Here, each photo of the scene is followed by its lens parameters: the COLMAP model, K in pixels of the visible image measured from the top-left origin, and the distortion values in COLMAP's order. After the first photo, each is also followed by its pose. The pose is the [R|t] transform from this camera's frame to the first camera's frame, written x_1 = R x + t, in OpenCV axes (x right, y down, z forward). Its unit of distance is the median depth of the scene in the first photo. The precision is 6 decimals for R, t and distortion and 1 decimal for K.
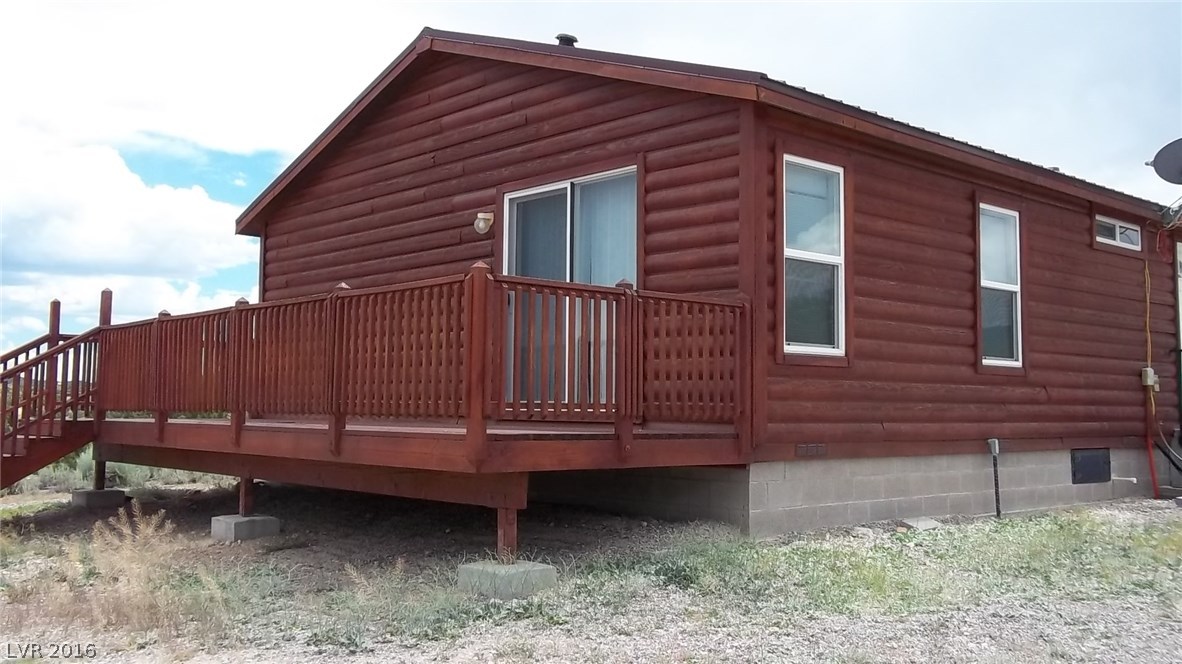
lens RADIAL K [[1115.3, 0, 604.4], [0, 1115.3, 319.5], [0, 0, 1]] dist [0.001802, 0.039109]
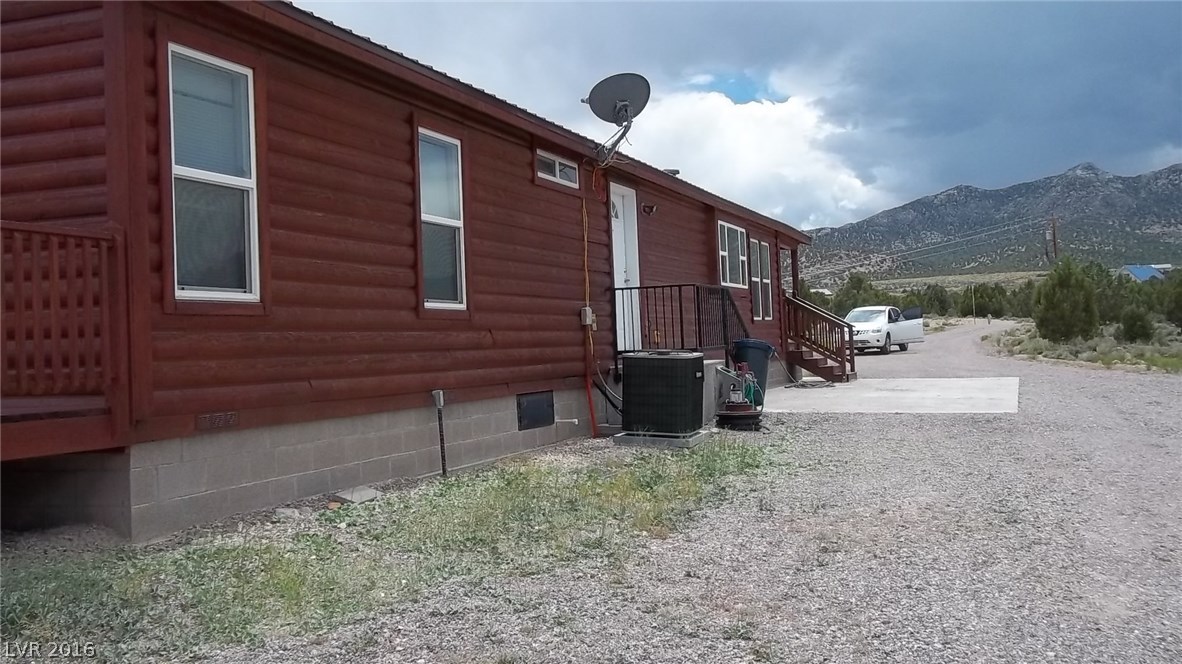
lens RADIAL K [[1115.3, 0, 604.4], [0, 1115.3, 319.5], [0, 0, 1]] dist [0.001802, 0.039109]
pose [[0.888429, -0.032261, 0.457879, 0.065285], [0.011095, 0.998745, 0.048841, 0.008452], [-0.458880, -0.038311, 0.887672, 0.159776]]
